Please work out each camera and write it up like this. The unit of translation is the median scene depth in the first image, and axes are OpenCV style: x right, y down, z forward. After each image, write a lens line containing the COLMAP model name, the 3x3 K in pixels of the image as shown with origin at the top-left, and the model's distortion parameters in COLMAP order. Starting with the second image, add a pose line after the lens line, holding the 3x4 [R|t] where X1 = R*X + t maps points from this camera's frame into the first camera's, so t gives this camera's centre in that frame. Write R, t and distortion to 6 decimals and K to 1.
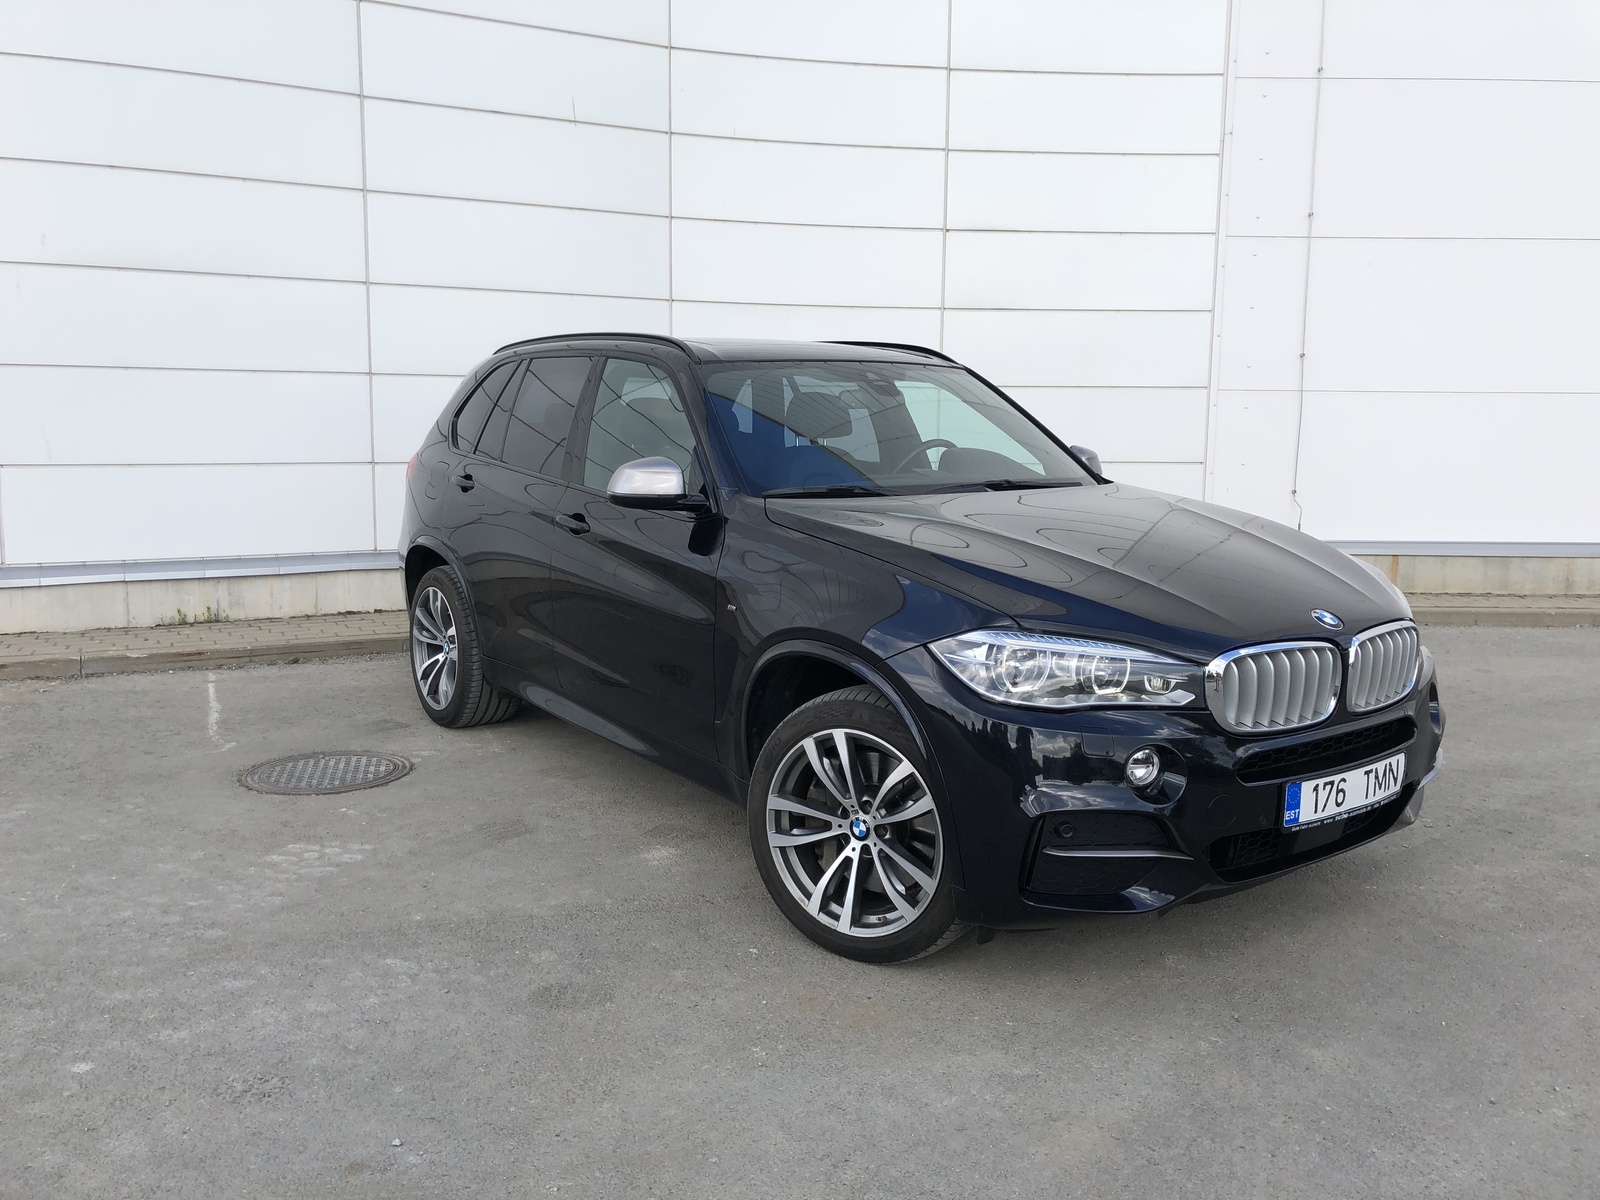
lens RADIAL K [[1306.0, 0, 790.4], [0, 1306.0, 569.2], [0, 0, 1]] dist [0.020151, 0.004127]
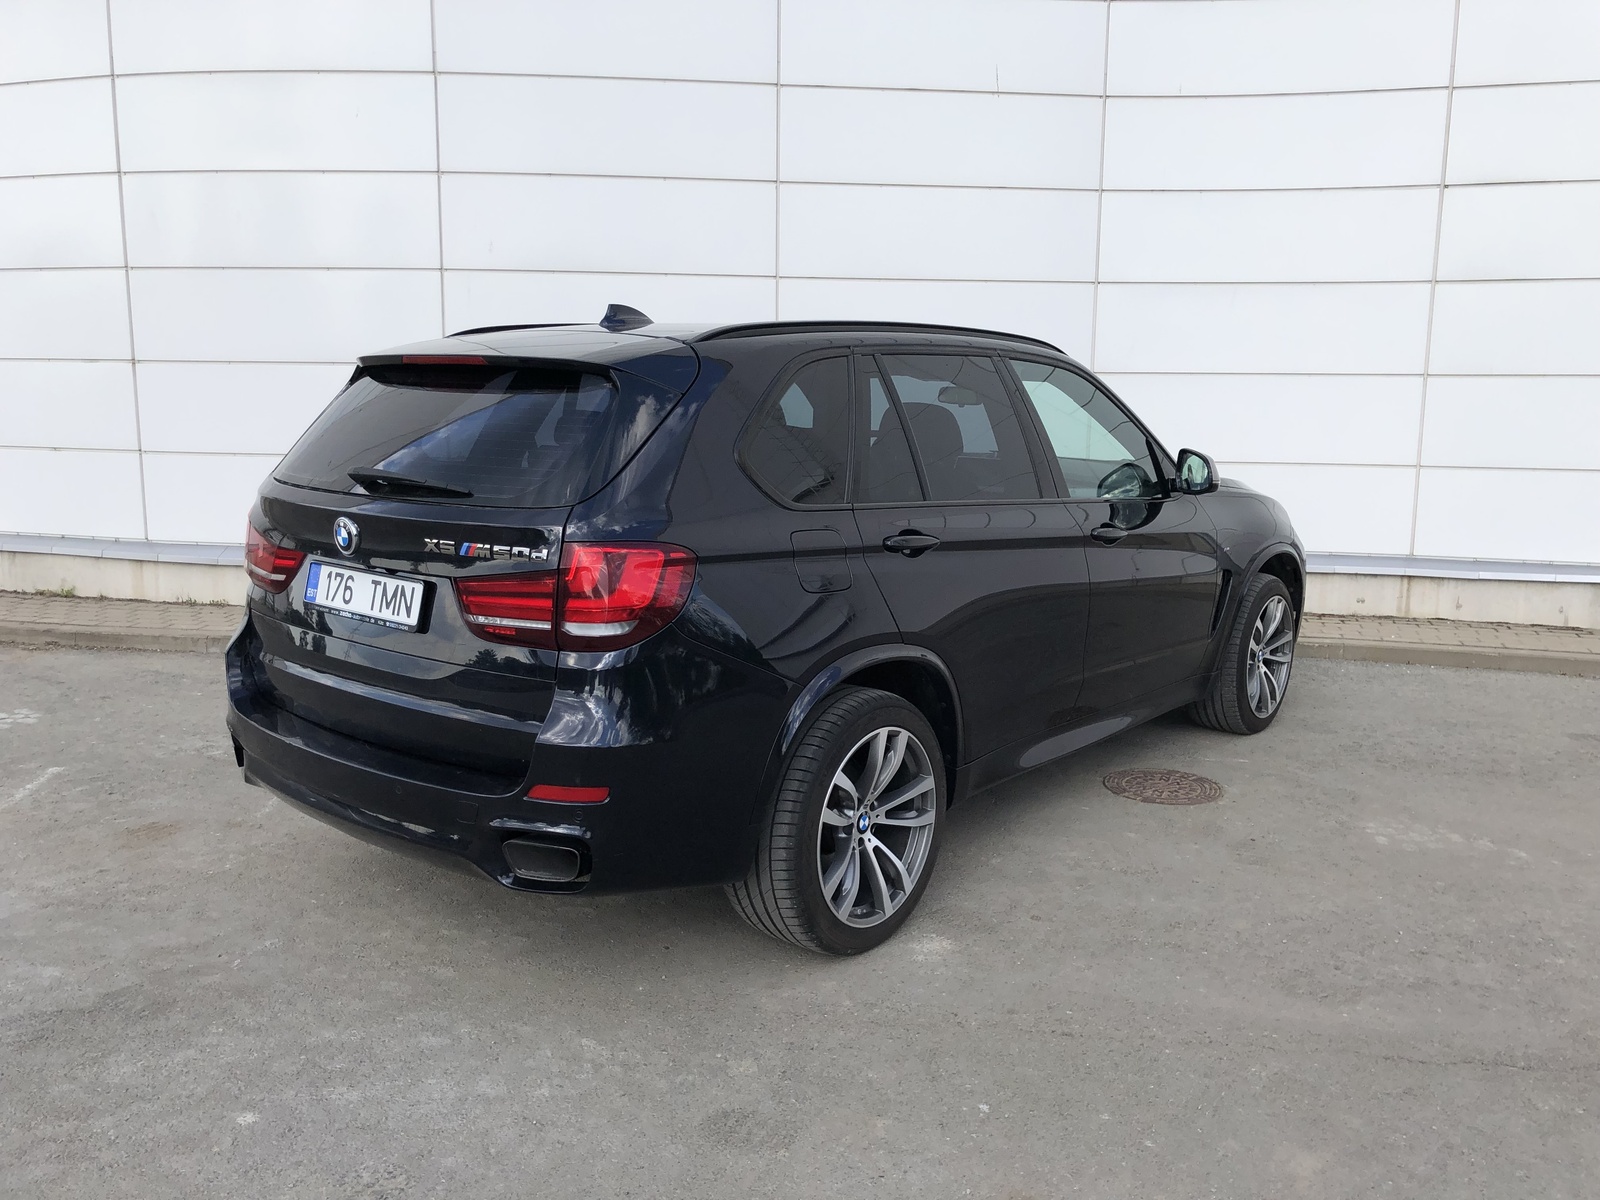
lens RADIAL K [[1306.0, 0, 798.2], [0, 1306.0, 569.6], [0, 0, 1]] dist [0.020151, 0.004127]
pose [[0.929114, 0.052185, -0.366092, 0.113297], [-0.044931, 0.998589, 0.028311, -0.047291], [0.367053, -0.009855, 0.930148, 0.156242]]
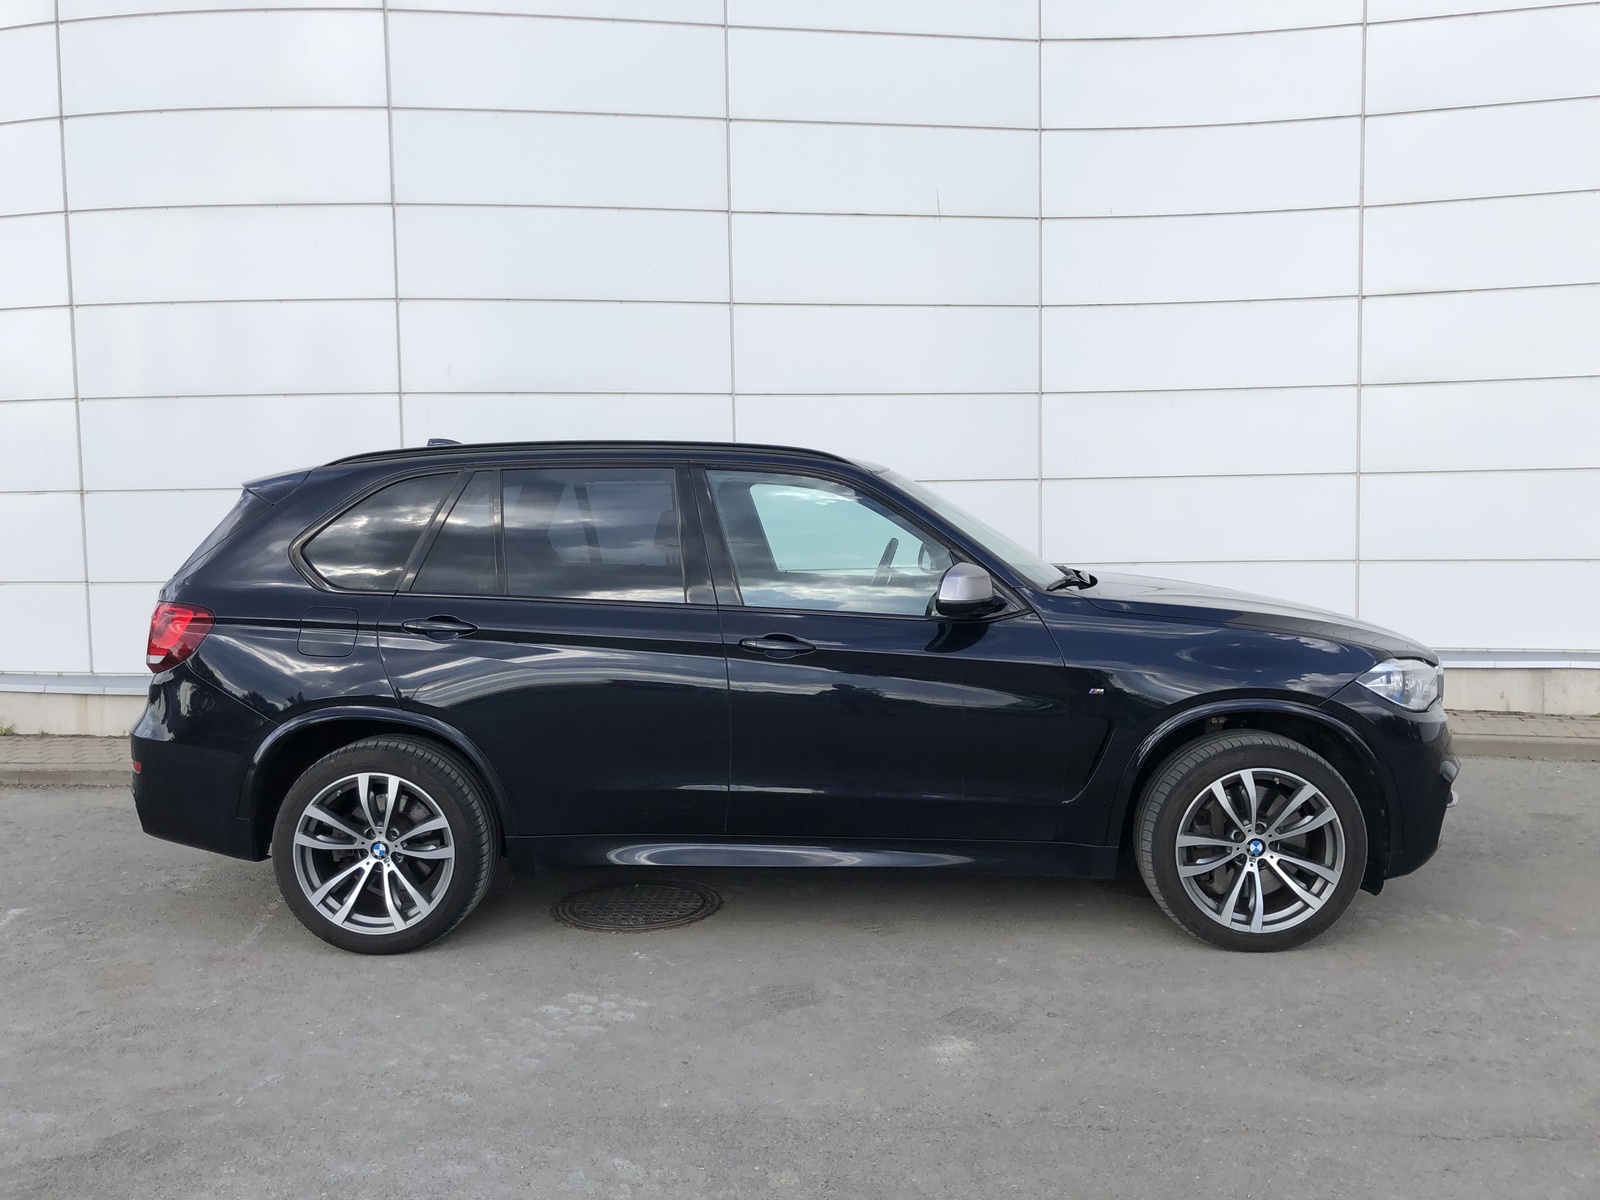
lens RADIAL K [[1306.0, 0, 793.3], [0, 1306.0, 572.1], [0, 0, 1]] dist [0.020151, 0.004127]
pose [[0.948226, -0.006976, -0.317519, 0.070126], [-0.013214, 0.998026, -0.061389, -0.035722], [0.317321, 0.062407, 0.946263, 0.128319]]
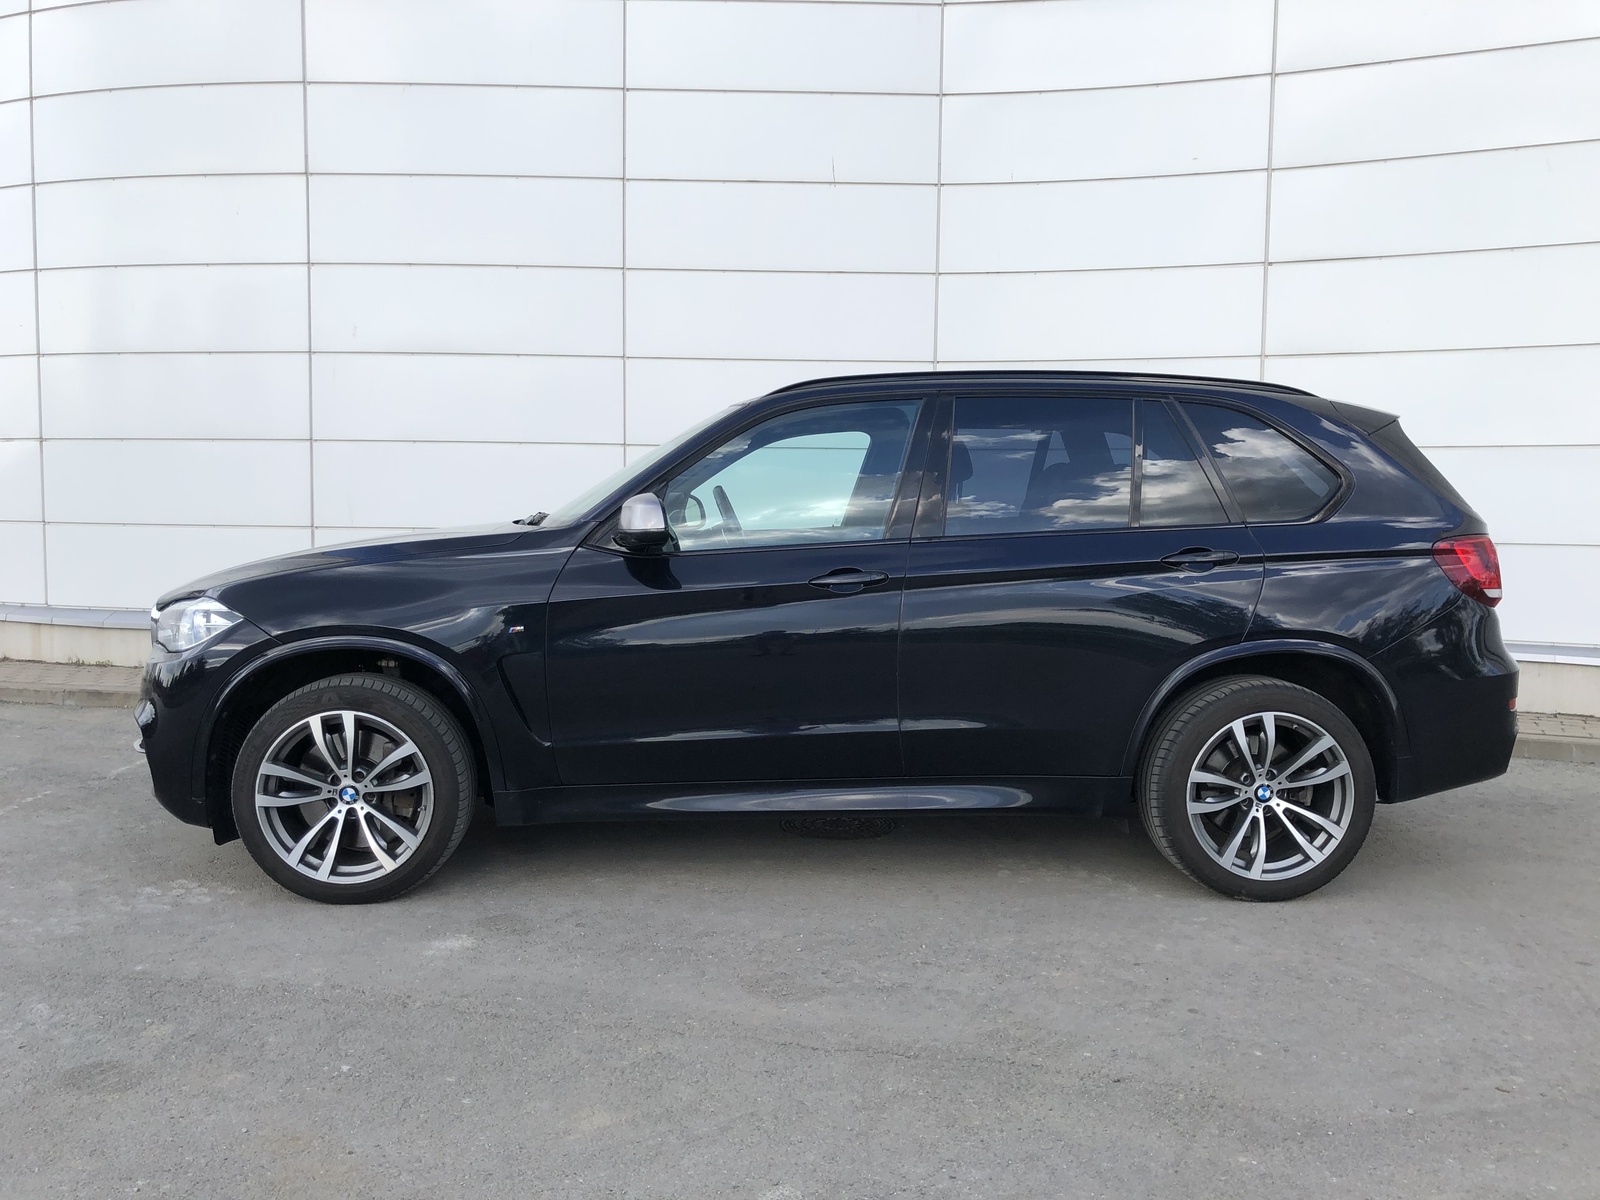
lens RADIAL K [[1306.0, 0, 788.4], [0, 1306.0, 573.3], [0, 0, 1]] dist [0.020151, 0.004127]
pose [[0.892597, 0.025771, -0.450118, 0.468712], [-0.055781, 0.997007, -0.053533, 0.000623], [0.447391, 0.072892, 0.891363, 0.267492]]
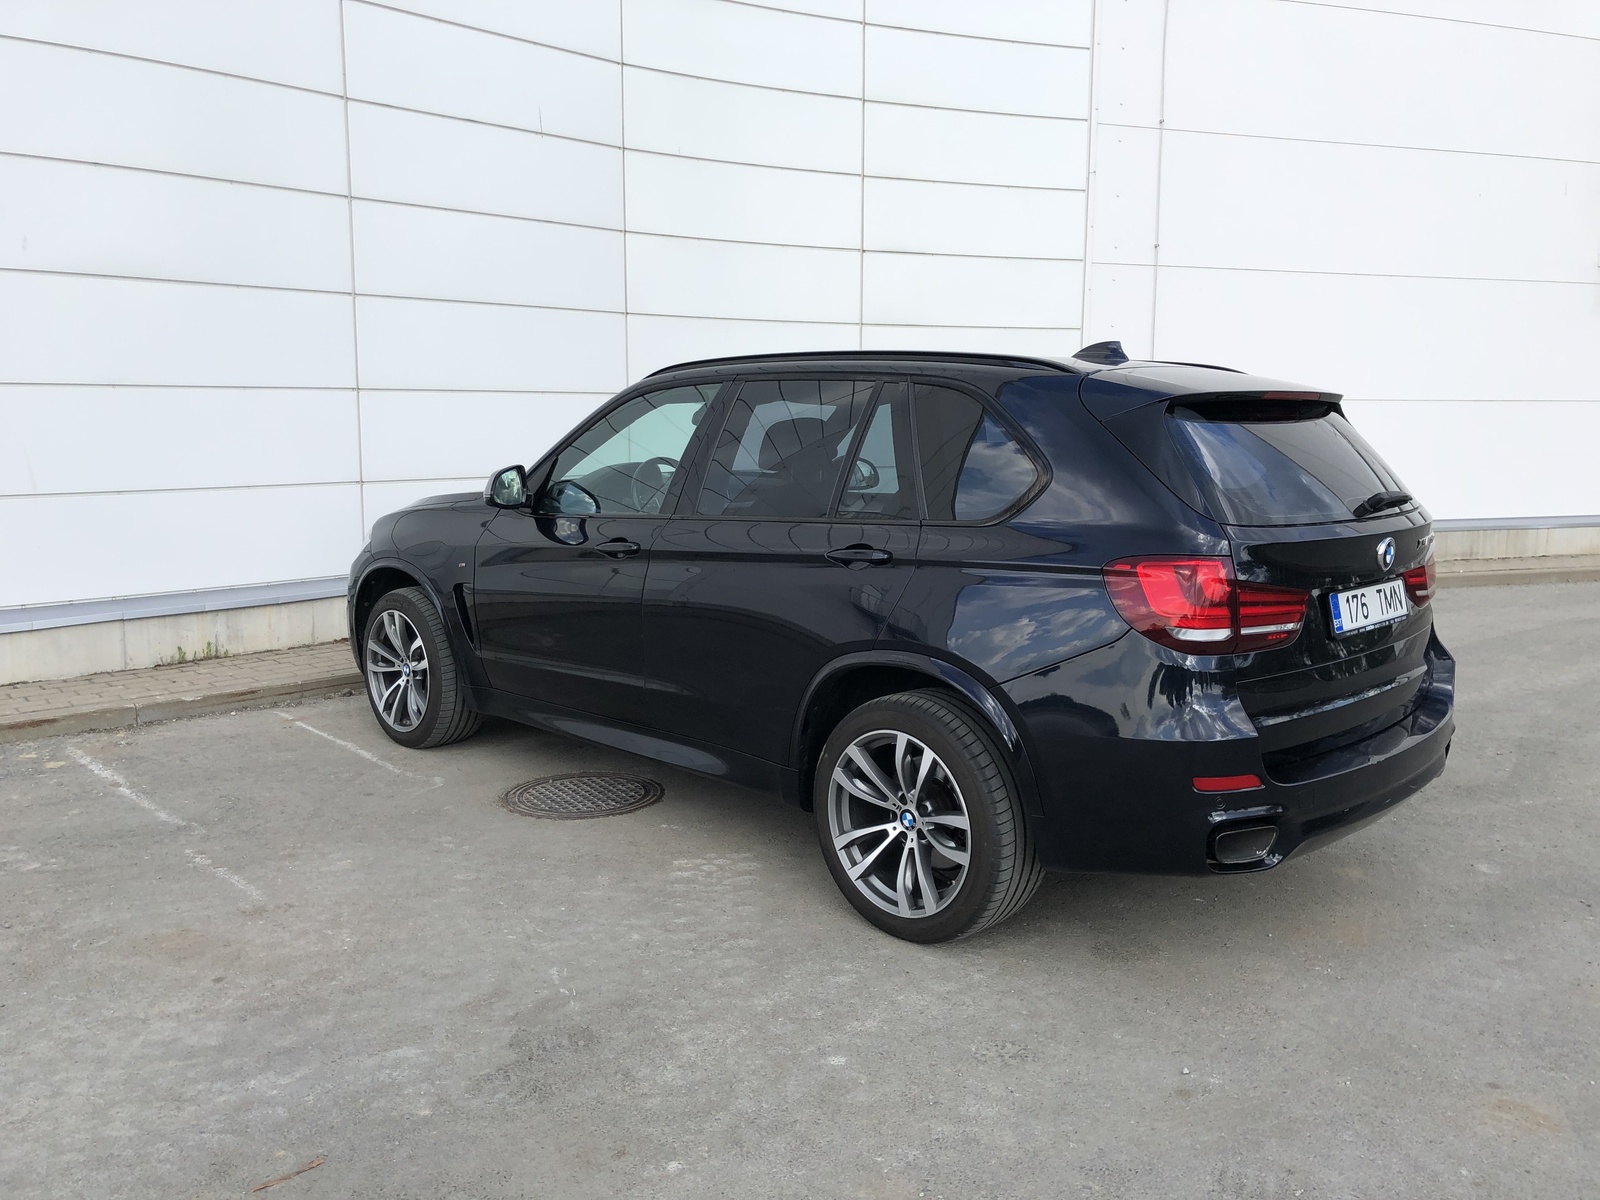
lens RADIAL K [[1306.0, 0, 792.2], [0, 1306.0, 580.6], [0, 0, 1]] dist [0.020151, 0.004127]
pose [[0.953730, -0.046872, 0.296988, -0.557880], [0.042806, 0.998880, 0.020181, -0.027590], [-0.297601, -0.006535, 0.954668, -0.015337]]
